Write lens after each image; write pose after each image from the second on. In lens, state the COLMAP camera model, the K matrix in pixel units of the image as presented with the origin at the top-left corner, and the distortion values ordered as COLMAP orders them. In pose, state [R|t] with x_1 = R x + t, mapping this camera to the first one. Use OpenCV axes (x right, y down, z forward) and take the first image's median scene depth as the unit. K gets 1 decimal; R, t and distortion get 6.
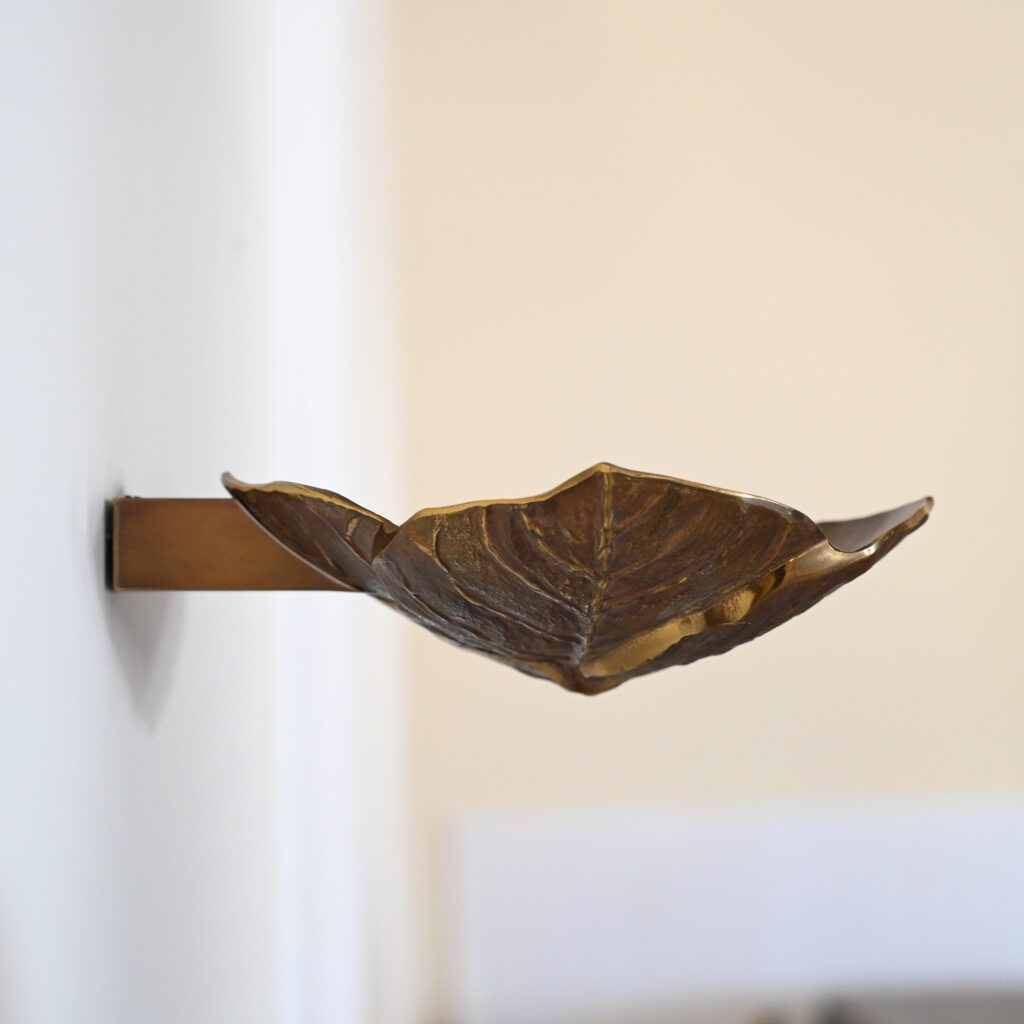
lens RADIAL K [[3447.1, 0, 516.8], [0, 3447.1, 509.4], [0, 0, 1]] dist [-0.192743, 0.000000]
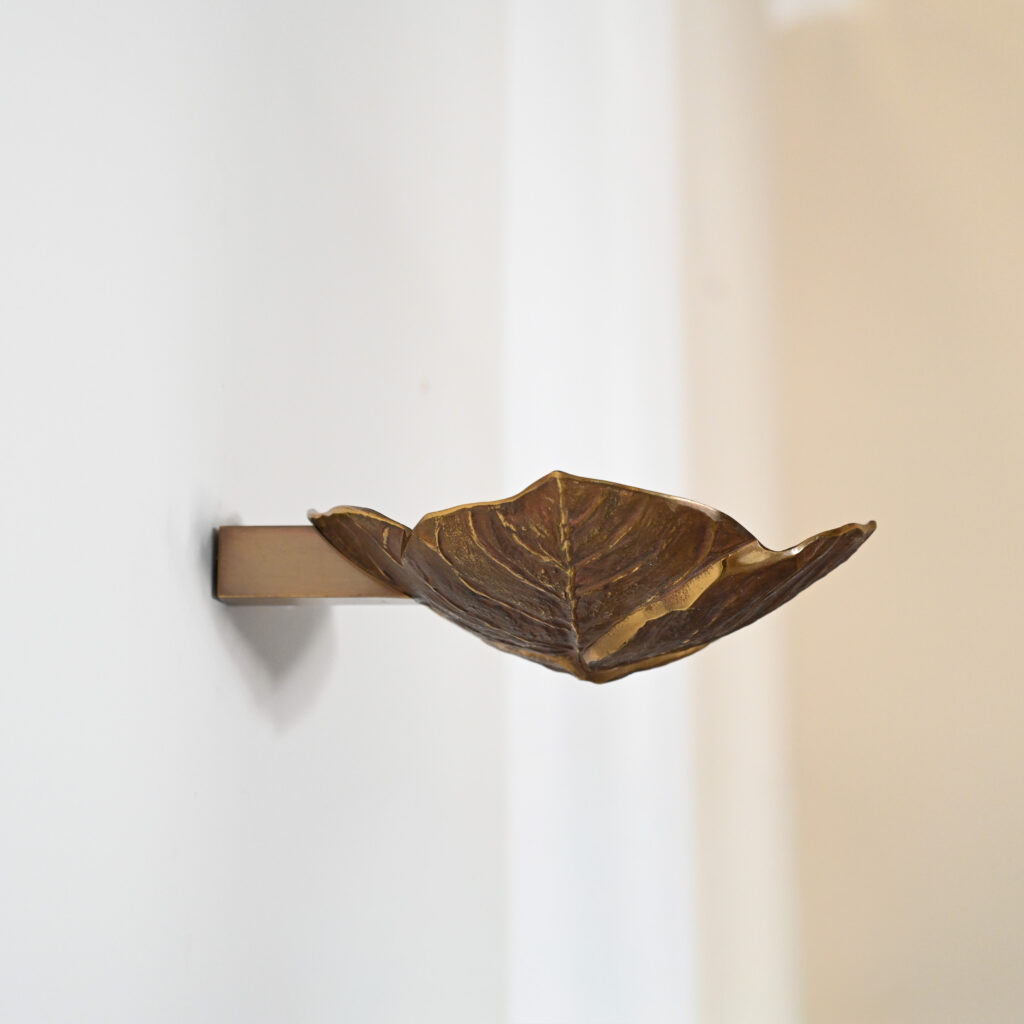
lens RADIAL K [[3447.1, 0, 512.3], [0, 3447.1, 511.6], [0, 0, 1]] dist [-0.192743, 0.000000]
pose [[0.988806, -0.014881, -0.148463, 0.189274], [0.002065, 0.996284, -0.086105, 0.106700], [0.149193, 0.084835, 0.985162, -0.251929]]
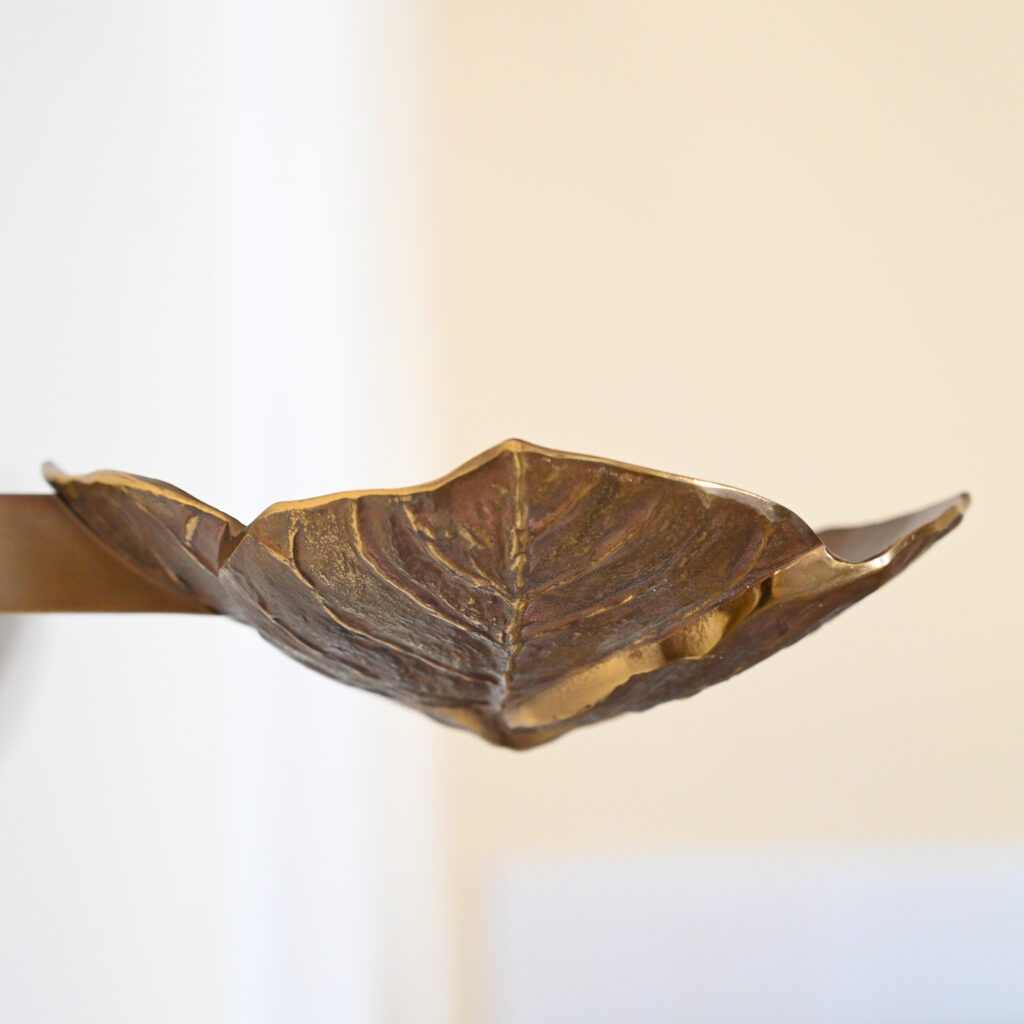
lens RADIAL K [[3447.1, 0, 506.6], [0, 3447.1, 514.2], [0, 0, 1]] dist [-0.192743, 0.000000]
pose [[0.999703, 0.000240, -0.024368, 0.039645], [-0.000450, 0.999963, -0.008596, 0.008474], [0.024365, 0.008605, 0.999666, 0.251621]]
